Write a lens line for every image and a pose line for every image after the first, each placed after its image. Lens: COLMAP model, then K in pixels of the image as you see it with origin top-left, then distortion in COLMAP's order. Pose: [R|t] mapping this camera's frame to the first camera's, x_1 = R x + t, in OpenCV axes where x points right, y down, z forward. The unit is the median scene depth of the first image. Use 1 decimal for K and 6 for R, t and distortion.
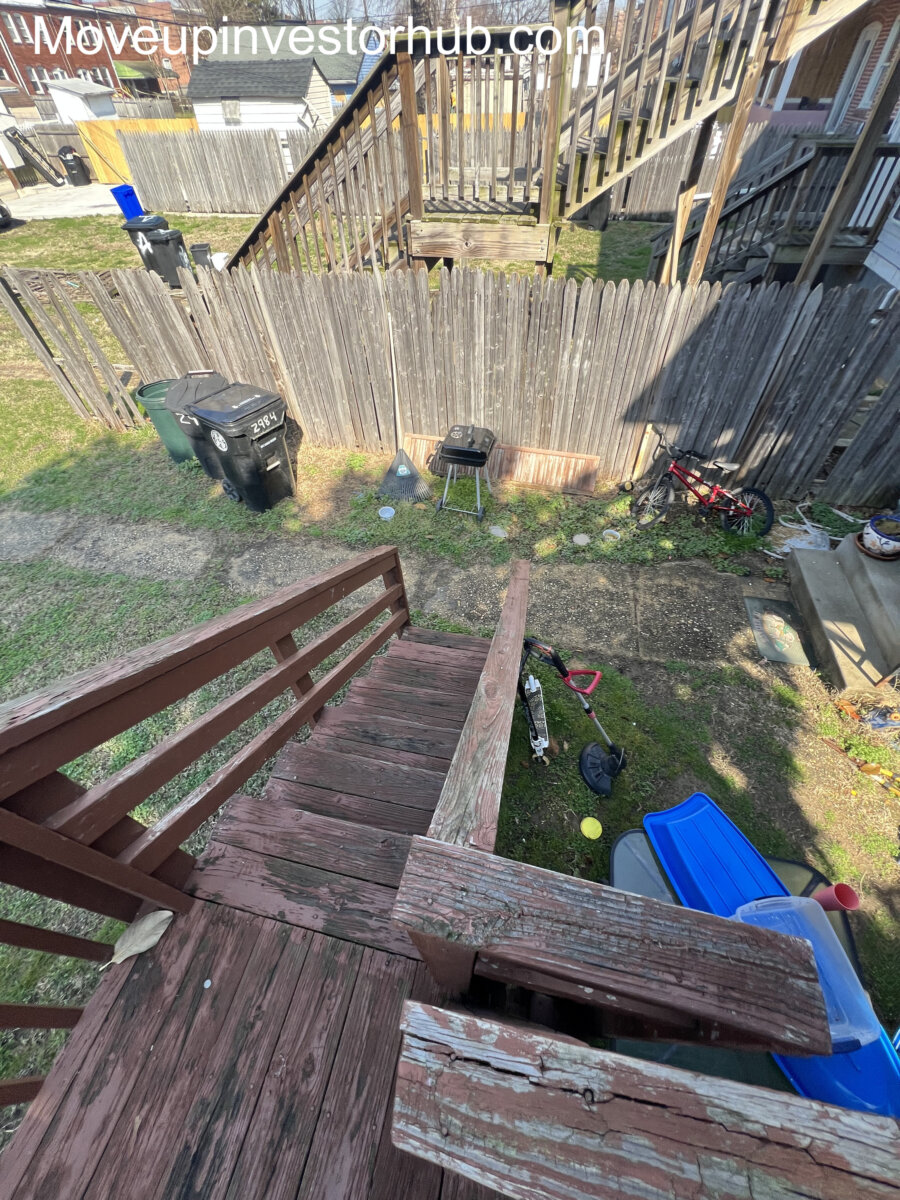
lens RADIAL K [[479.1, 0, 449.5], [0, 479.1, 601.6], [0, 0, 1]] dist [-0.001747, 0.000246]
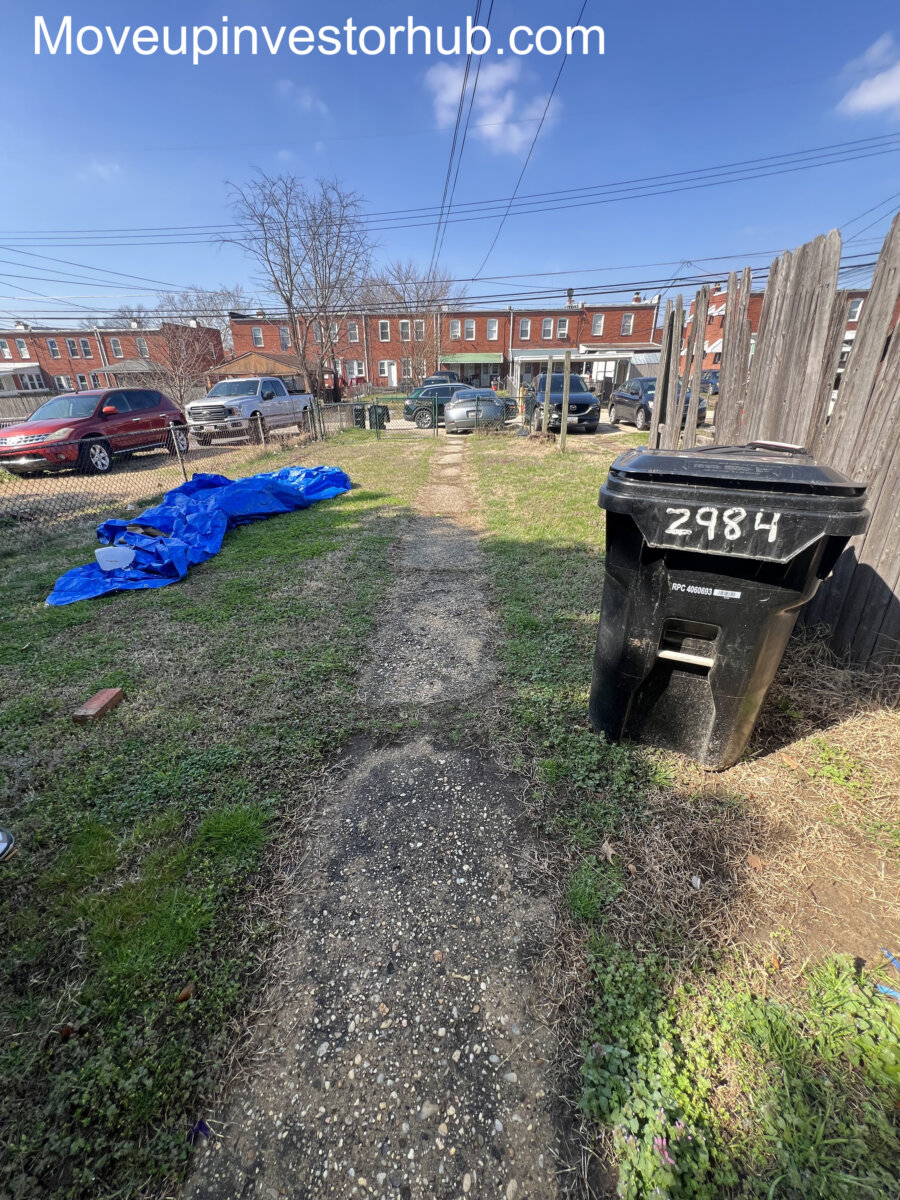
lens RADIAL K [[479.1, 0, 449.5], [0, 479.1, 601.6], [0, 0, 1]] dist [-0.001747, 0.000246]
pose [[0.184413, 0.434225, -0.881726, -0.108095], [-0.727941, 0.663112, 0.174314, -0.221896], [0.660374, 0.609698, 0.438377, 0.645237]]
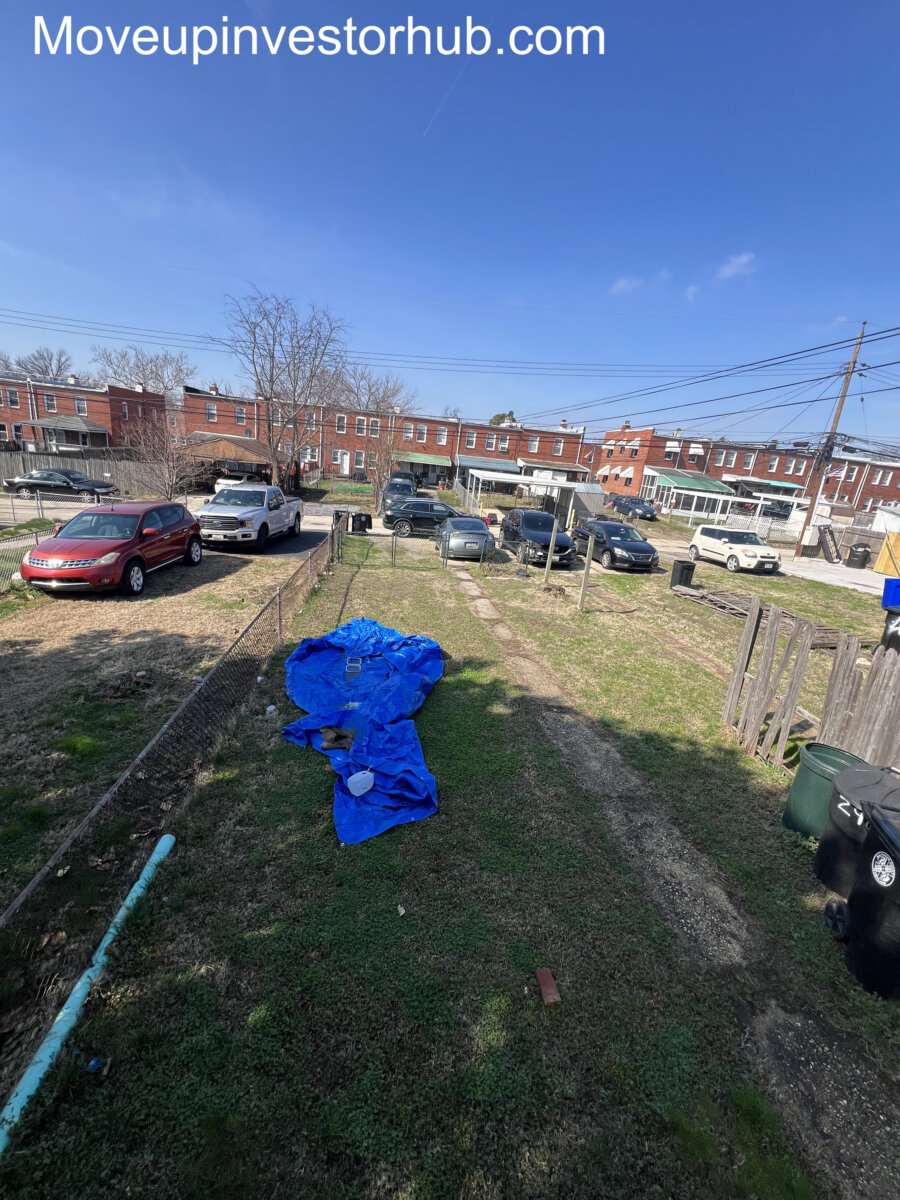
lens RADIAL K [[479.1, 0, 449.5], [0, 479.1, 601.6], [0, 0, 1]] dist [-0.001747, 0.000246]
pose [[0.327583, 0.321032, -0.888610, -0.164762], [-0.772925, 0.631966, -0.056623, -0.047961], [0.543394, 0.705378, 0.455155, 0.063649]]
